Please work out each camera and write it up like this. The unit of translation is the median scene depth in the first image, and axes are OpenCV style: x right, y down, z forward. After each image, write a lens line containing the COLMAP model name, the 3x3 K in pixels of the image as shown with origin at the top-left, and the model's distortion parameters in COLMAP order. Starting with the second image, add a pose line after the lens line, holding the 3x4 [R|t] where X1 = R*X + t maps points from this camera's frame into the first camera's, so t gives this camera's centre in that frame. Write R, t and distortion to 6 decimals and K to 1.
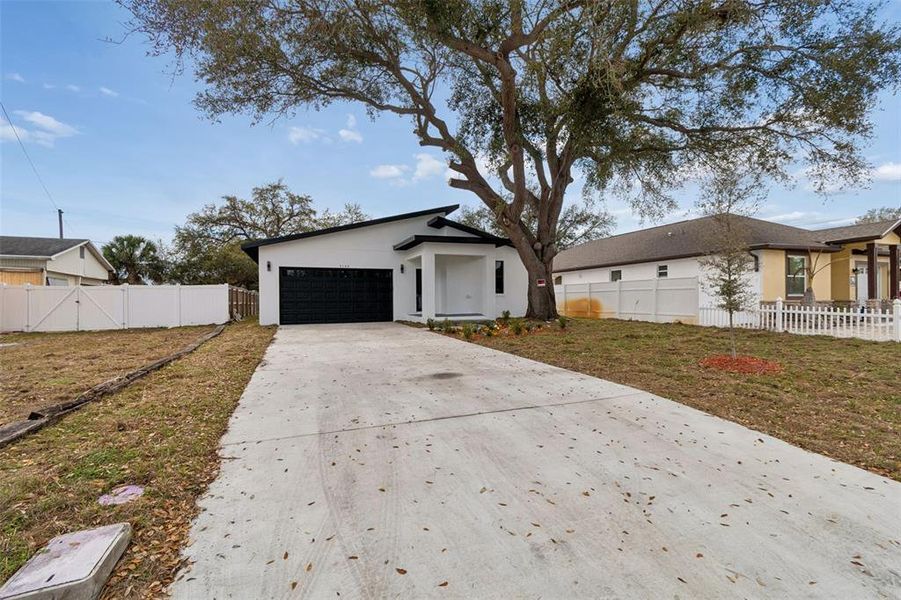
lens RADIAL K [[396.5, 0, 450.4], [0, 396.5, 297.8], [0, 0, 1]] dist [0.001929, 0.000110]
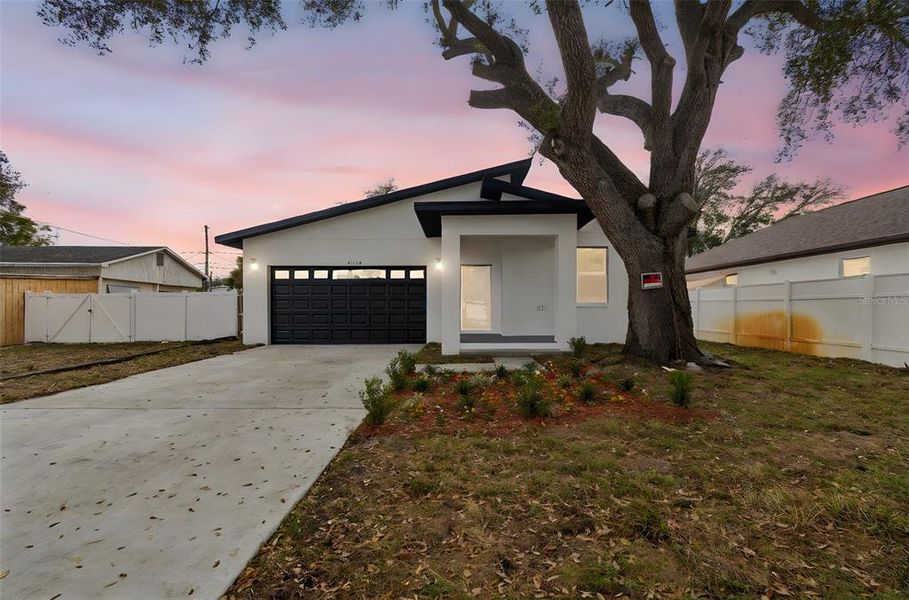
lens RADIAL K [[395.5, 0, 456.2], [0, 395.5, 306.7], [0, 0, 1]] dist [-0.002170, -0.000378]
pose [[0.928802, 0.006561, -0.370519, 0.158541], [-0.004016, 0.999963, 0.007640, -0.008568], [0.370556, -0.005609, 0.928793, 0.418287]]
